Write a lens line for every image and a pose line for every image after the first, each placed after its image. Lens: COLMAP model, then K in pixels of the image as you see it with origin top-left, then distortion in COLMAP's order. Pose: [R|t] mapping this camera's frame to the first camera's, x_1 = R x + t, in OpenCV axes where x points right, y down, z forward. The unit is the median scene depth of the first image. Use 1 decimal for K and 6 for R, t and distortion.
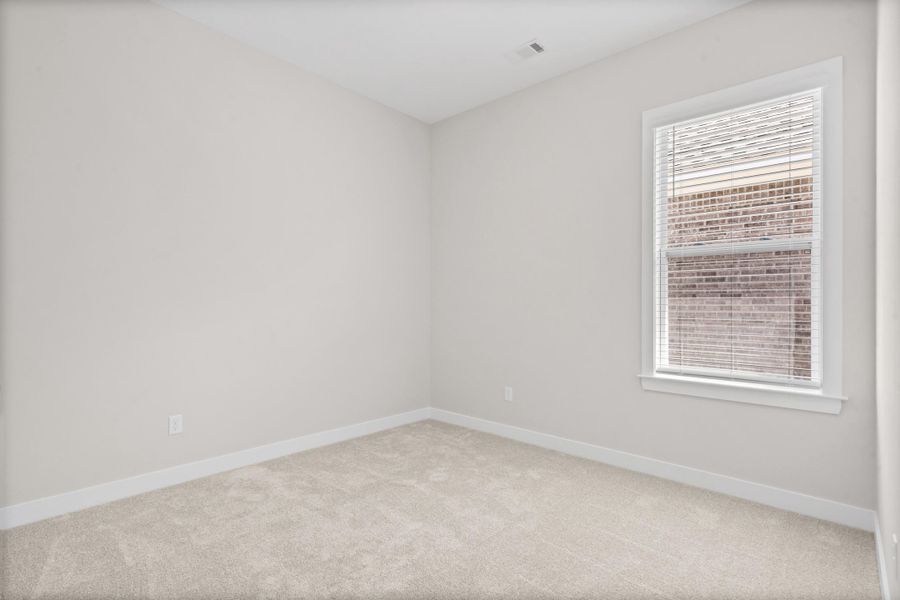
lens RADIAL K [[449.4, 0, 445.8], [0, 449.4, 301.9], [0, 0, 1]] dist [-0.005209, 0.002488]
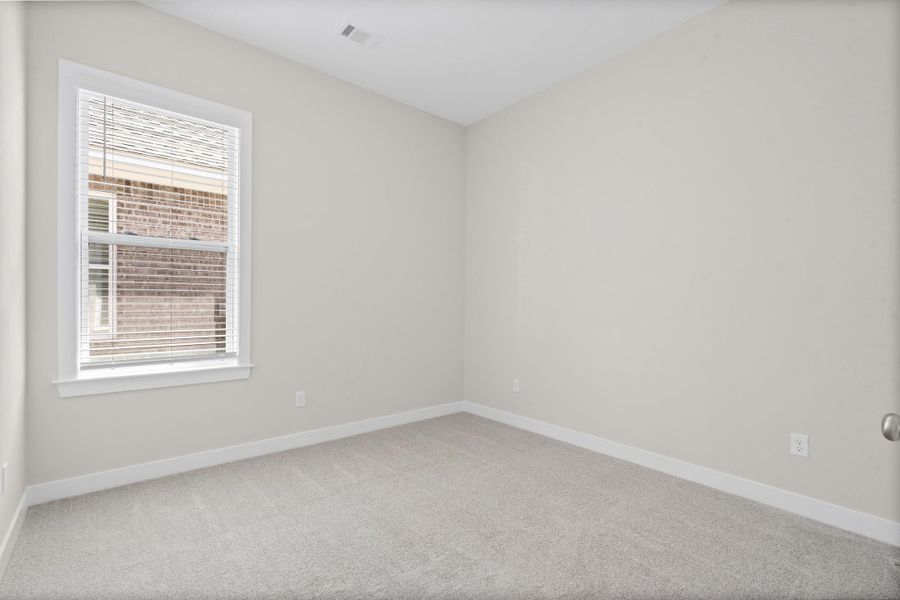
lens RADIAL K [[408.4, 0, 446.6], [0, 408.4, 301.4], [0, 0, 1]] dist [-0.000618, -0.000400]
pose [[0.138040, -0.005817, 0.990410, -0.231717], [-0.016164, 0.999836, 0.008126, -0.000180], [-0.990295, -0.017130, 0.137923, 0.221471]]
